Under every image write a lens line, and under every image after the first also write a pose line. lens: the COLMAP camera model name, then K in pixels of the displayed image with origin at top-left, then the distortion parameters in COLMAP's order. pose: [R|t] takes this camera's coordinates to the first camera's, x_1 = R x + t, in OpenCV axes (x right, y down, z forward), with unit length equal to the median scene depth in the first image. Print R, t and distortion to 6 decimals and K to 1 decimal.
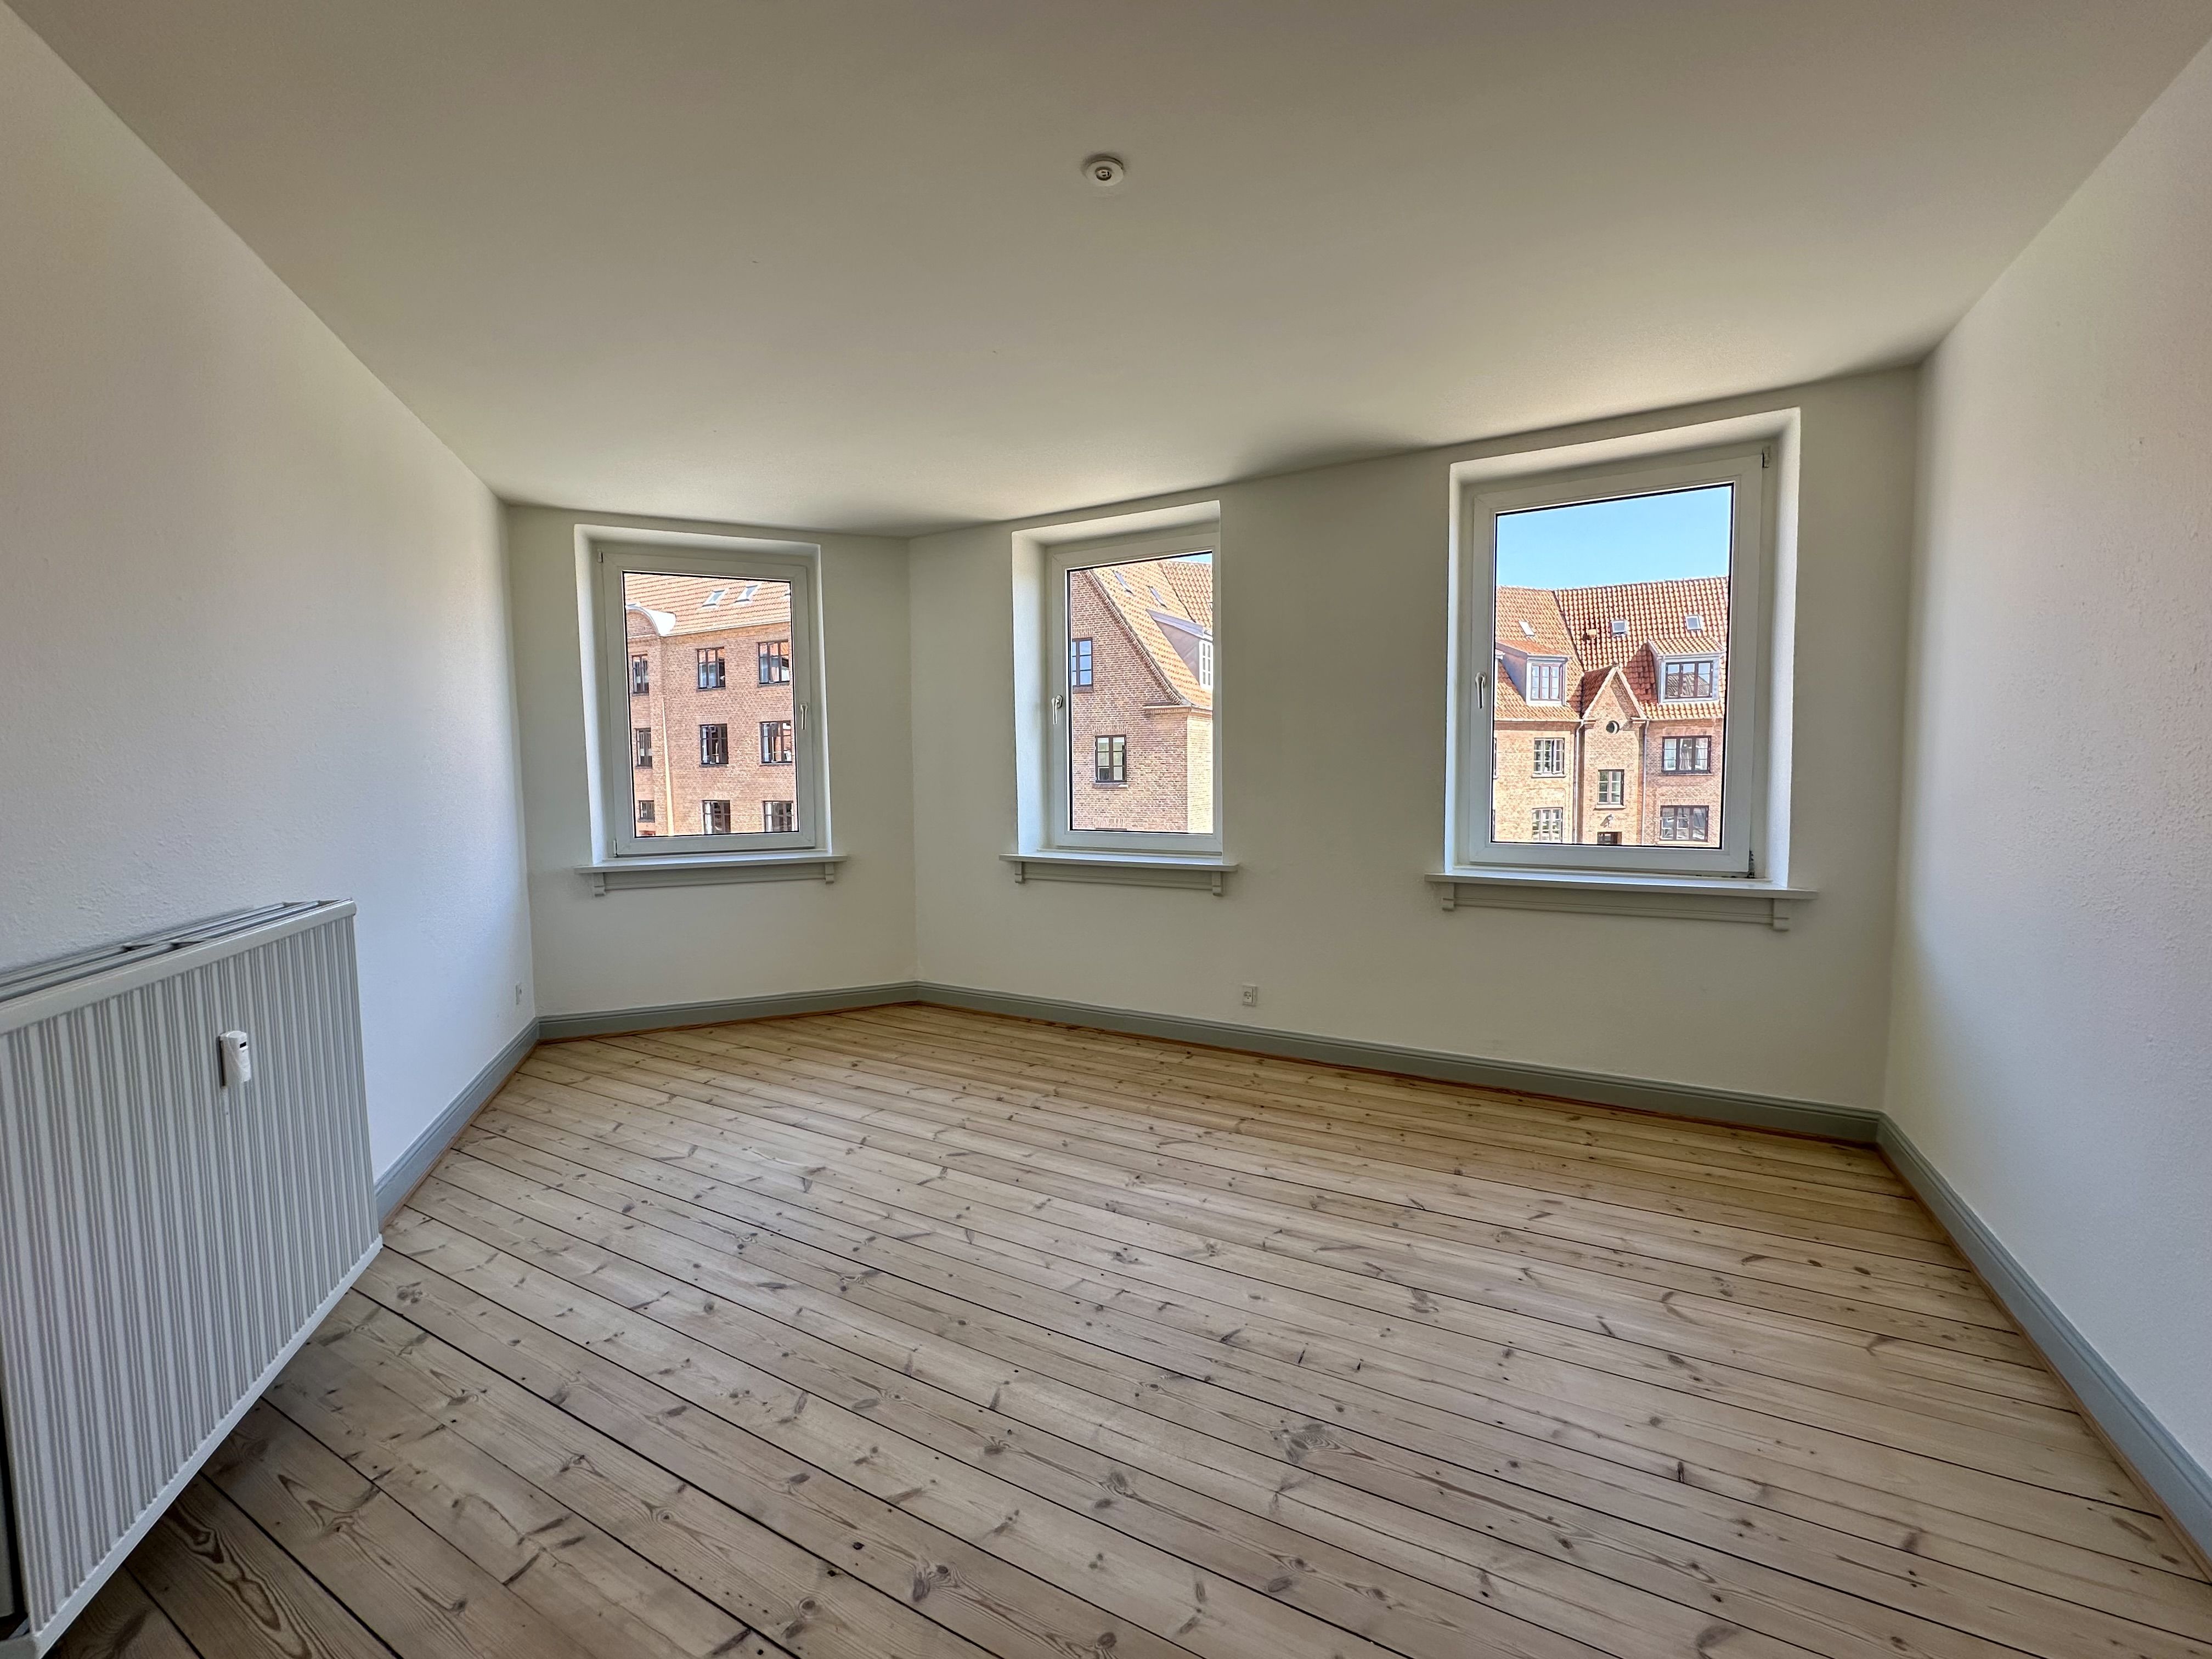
lens RADIAL K [[880.4, 0, 1104.4], [0, 880.4, 827.5], [0, 0, 1]] dist [-0.001642, 0.000520]
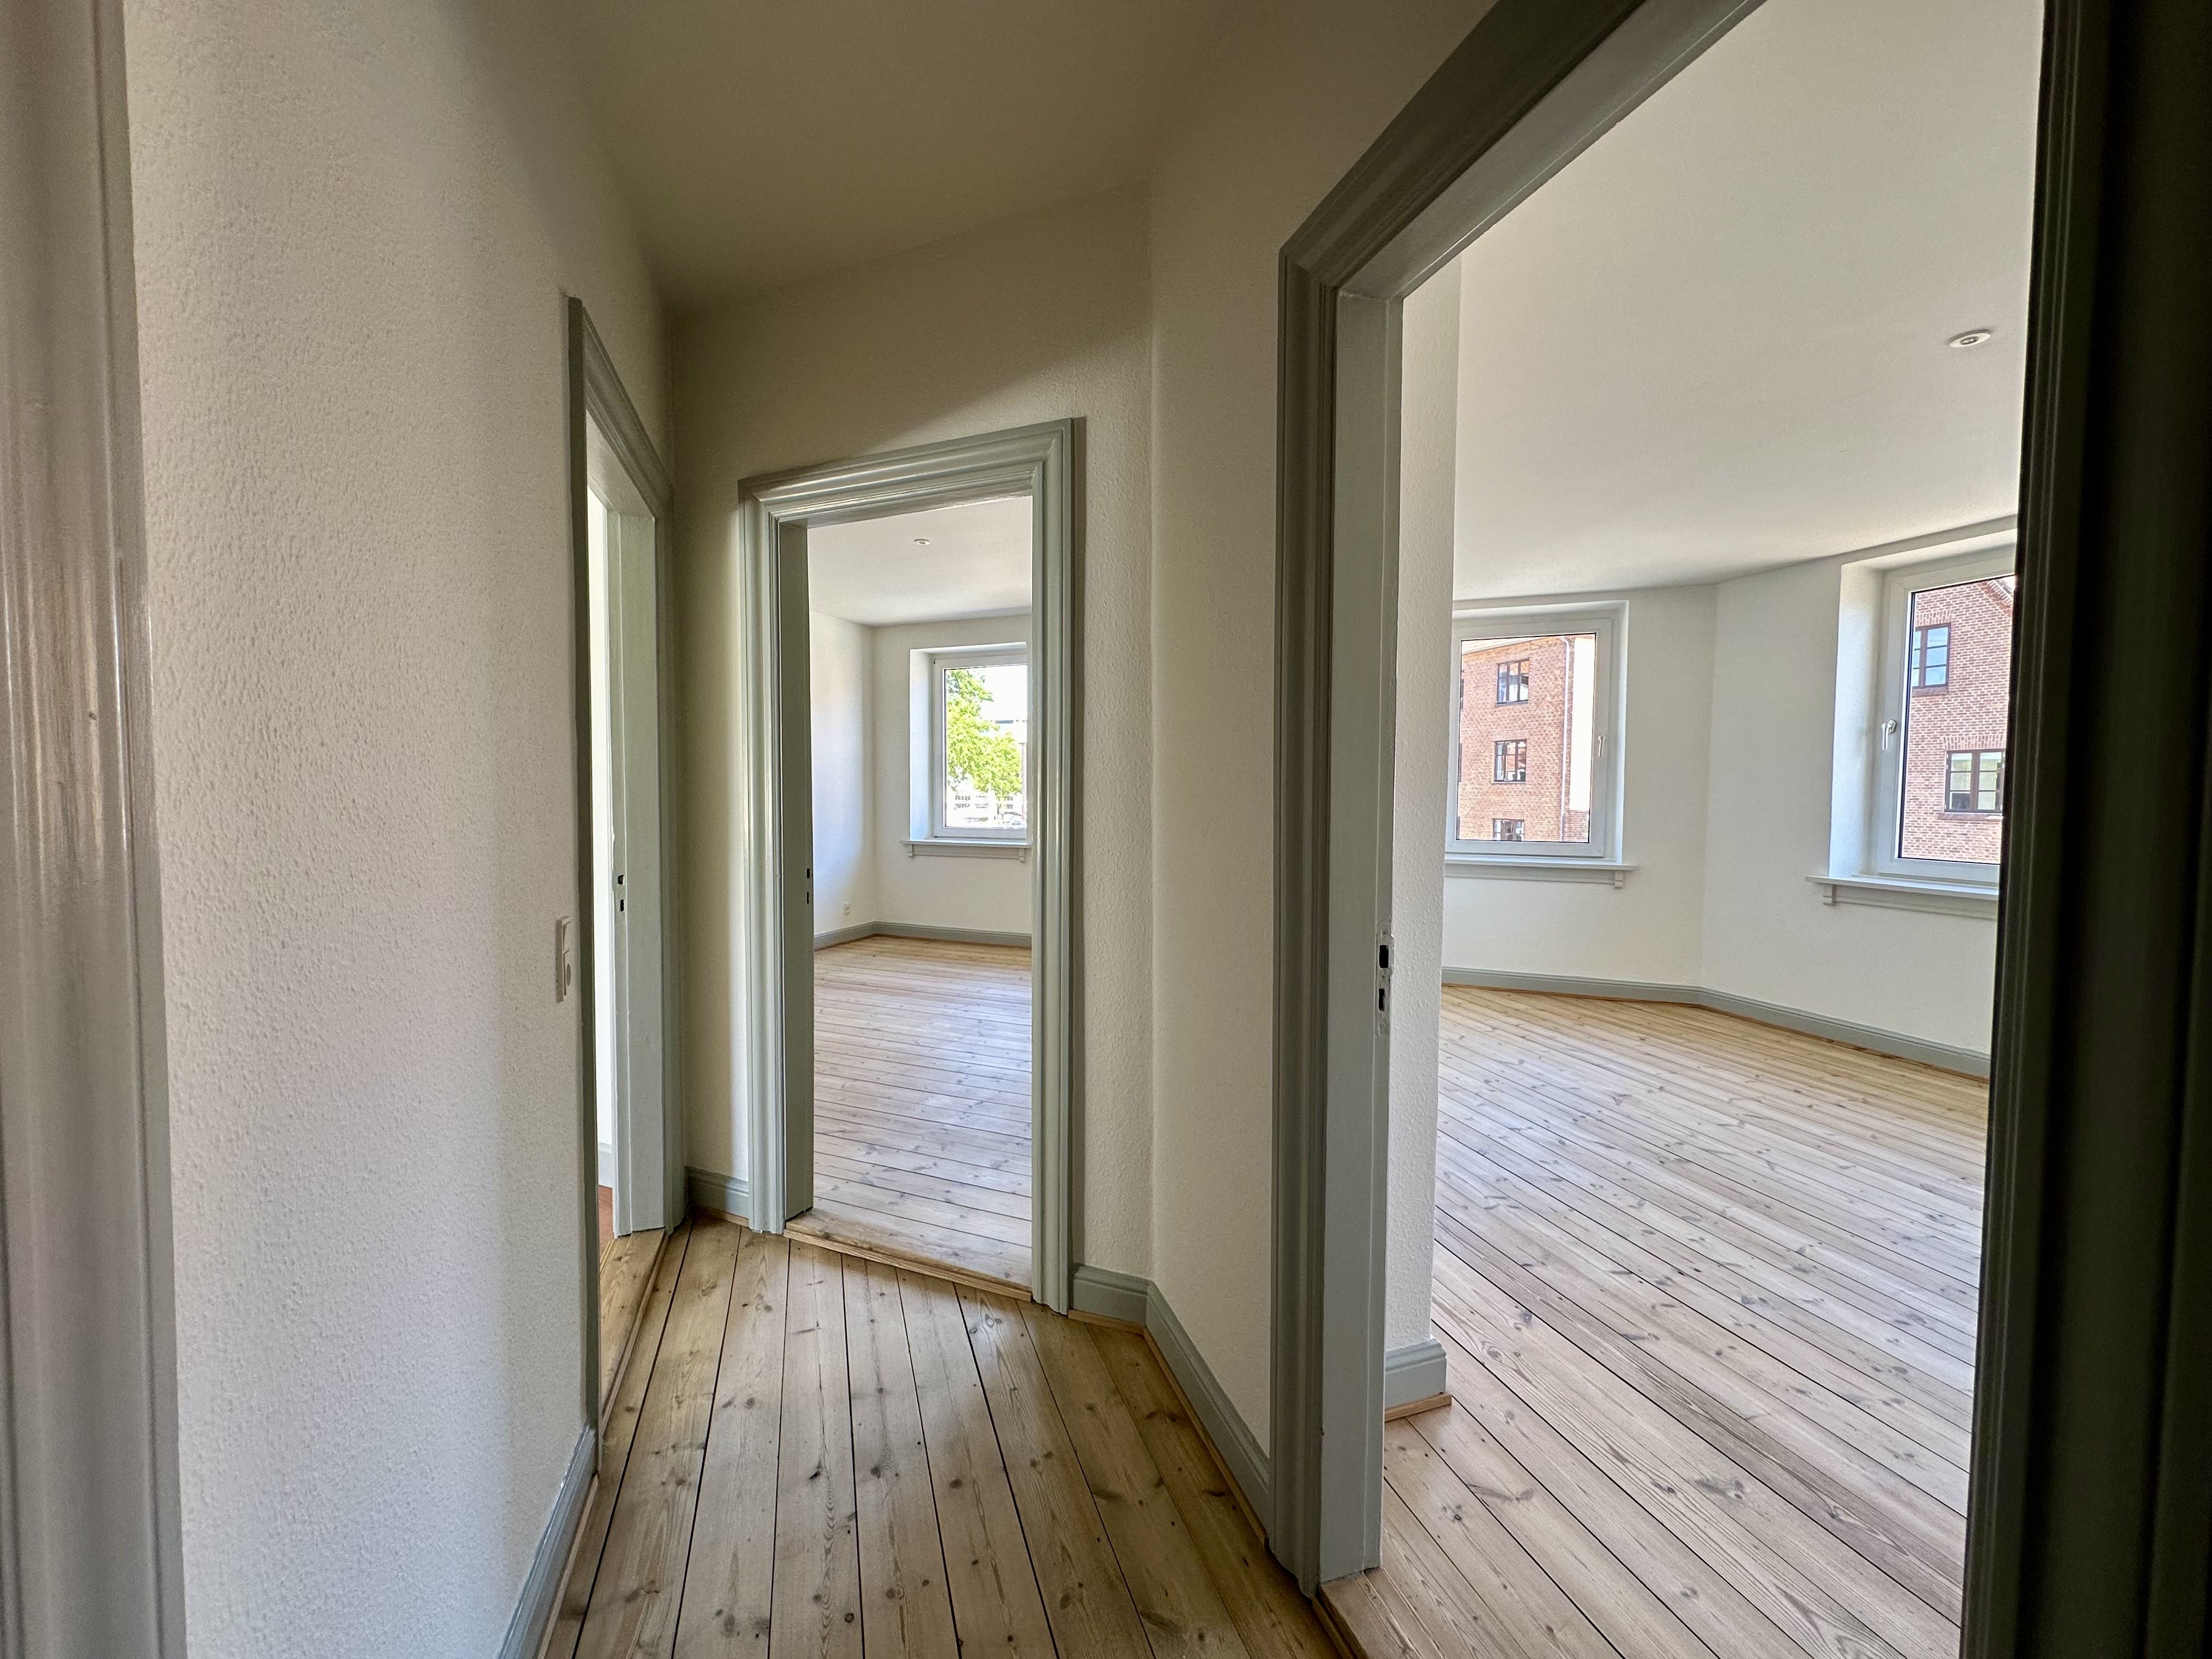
lens RADIAL K [[880.4, 0, 1104.4], [0, 880.4, 827.5], [0, 0, 1]] dist [-0.001642, 0.000520]
pose [[0.714940, 0.047735, -0.697555, 0.010954], [-0.061524, 0.998092, 0.005244, 0.019610], [0.696474, 0.039167, 0.716512, -0.326879]]
